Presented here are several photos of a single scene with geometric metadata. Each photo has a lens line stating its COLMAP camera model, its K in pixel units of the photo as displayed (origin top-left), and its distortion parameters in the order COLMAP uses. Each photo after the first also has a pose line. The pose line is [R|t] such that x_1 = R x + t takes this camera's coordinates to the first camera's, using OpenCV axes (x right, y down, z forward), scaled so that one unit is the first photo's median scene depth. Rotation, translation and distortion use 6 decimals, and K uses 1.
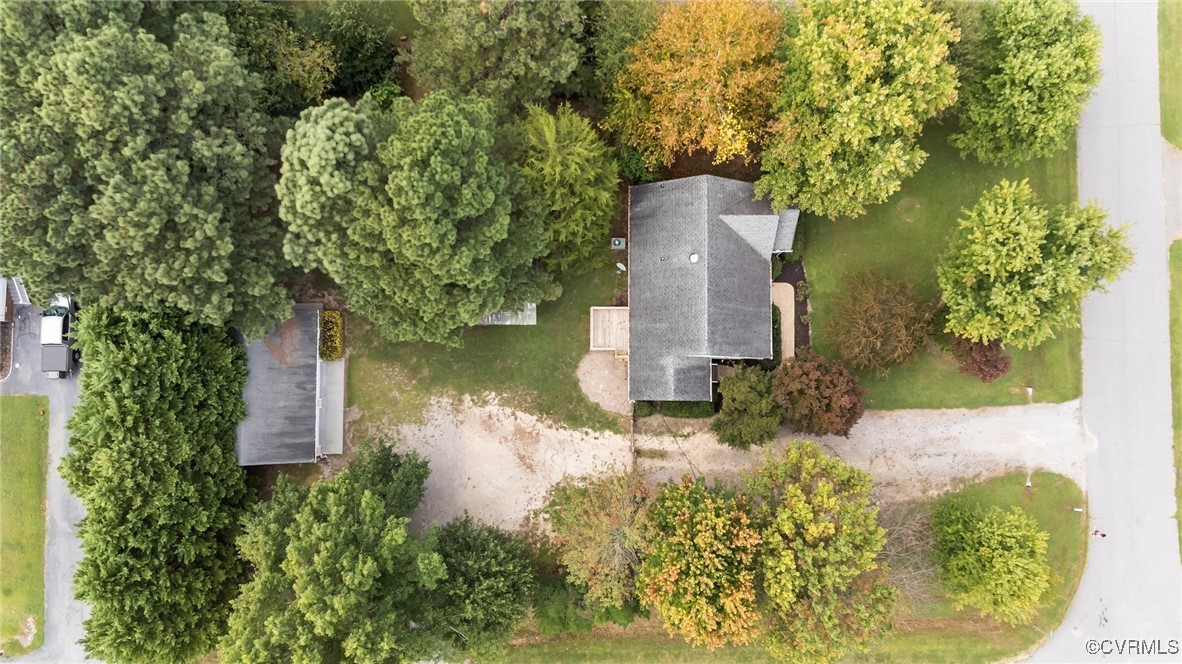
lens RADIAL K [[930.8, 0, 591.0], [0, 930.8, 332.0], [0, 0, 1]] dist [0.027694, -0.005865]
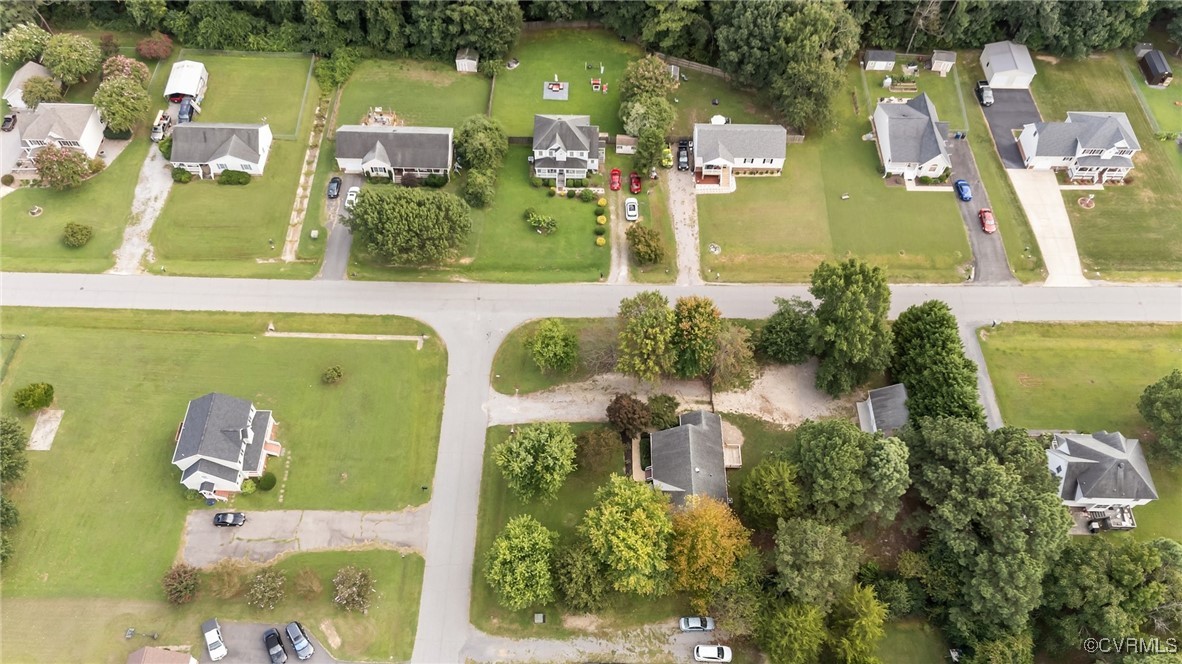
lens RADIAL K [[930.8, 0, 591.0], [0, 930.8, 332.0], [0, 0, 1]] dist [0.027694, -0.005865]
pose [[-0.999533, -0.019539, -0.023488, 0.361541], [0.001250, -0.794279, 0.607552, -0.978768], [-0.030527, 0.607239, 0.793933, -0.694619]]
